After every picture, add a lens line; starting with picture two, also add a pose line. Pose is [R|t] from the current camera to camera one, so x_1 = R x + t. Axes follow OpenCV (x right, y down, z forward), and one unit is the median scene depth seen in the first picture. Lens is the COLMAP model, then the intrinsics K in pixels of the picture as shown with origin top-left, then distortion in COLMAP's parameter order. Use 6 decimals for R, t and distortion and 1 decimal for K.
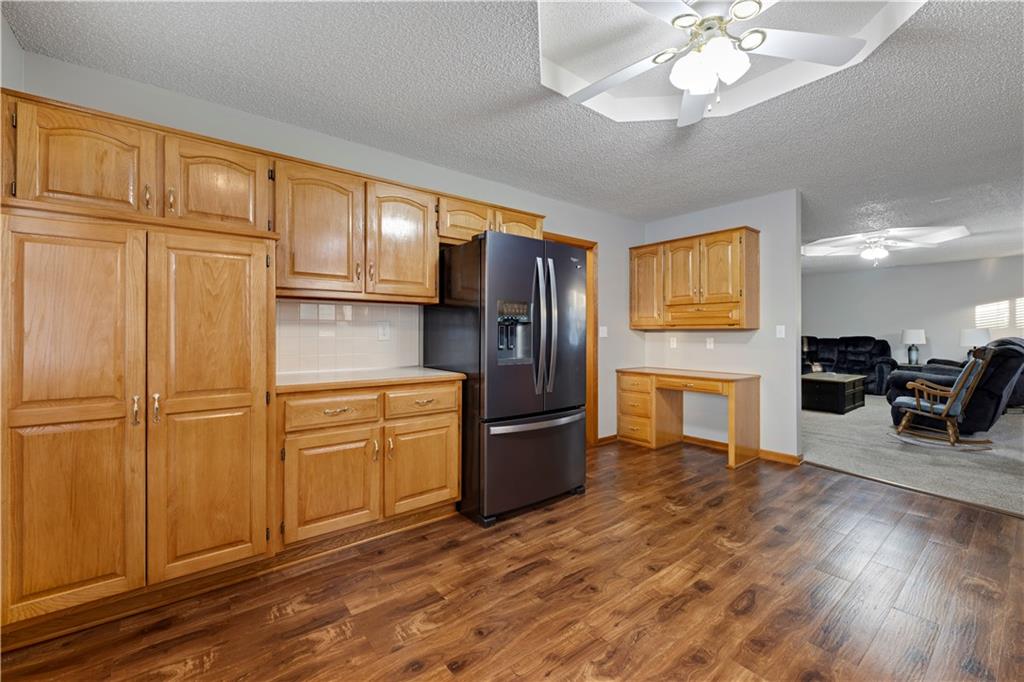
lens RADIAL K [[415.9, 0, 510.8], [0, 415.9, 333.3], [0, 0, 1]] dist [-0.000419, -0.000034]
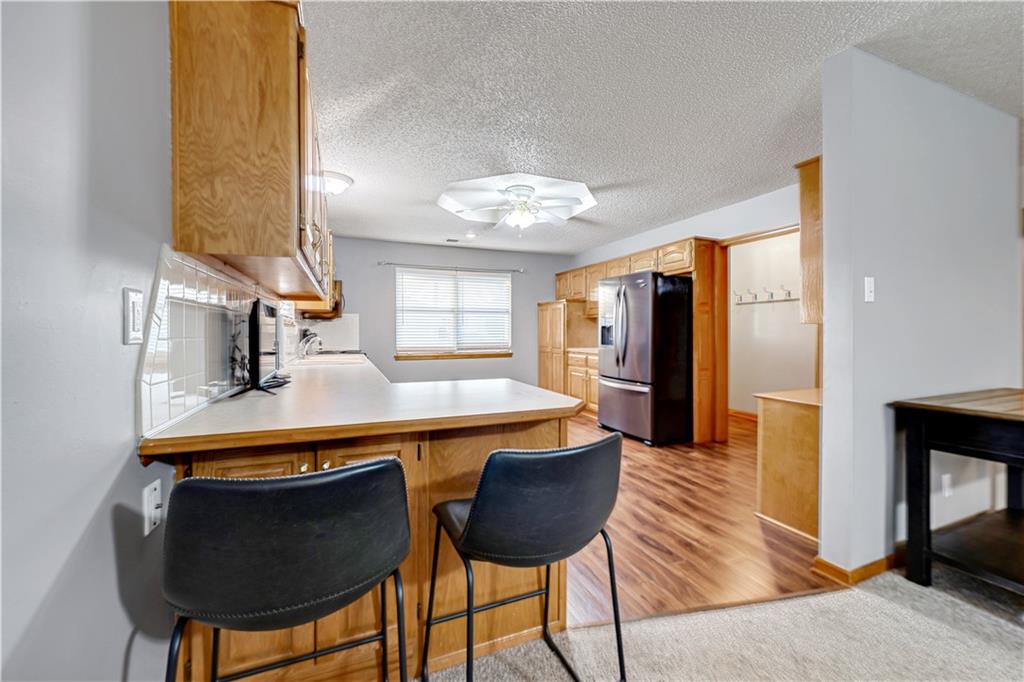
lens RADIAL K [[404.2, 0, 510.9], [0, 404.2, 333.1], [0, 0, 1]] dist [0.000111, 0.000012]
pose [[-0.274103, 0.000424, -0.961700, 1.583804], [0.002014, 0.999998, -0.000133, 0.006142], [0.961698, -0.001973, -0.274103, 0.923978]]
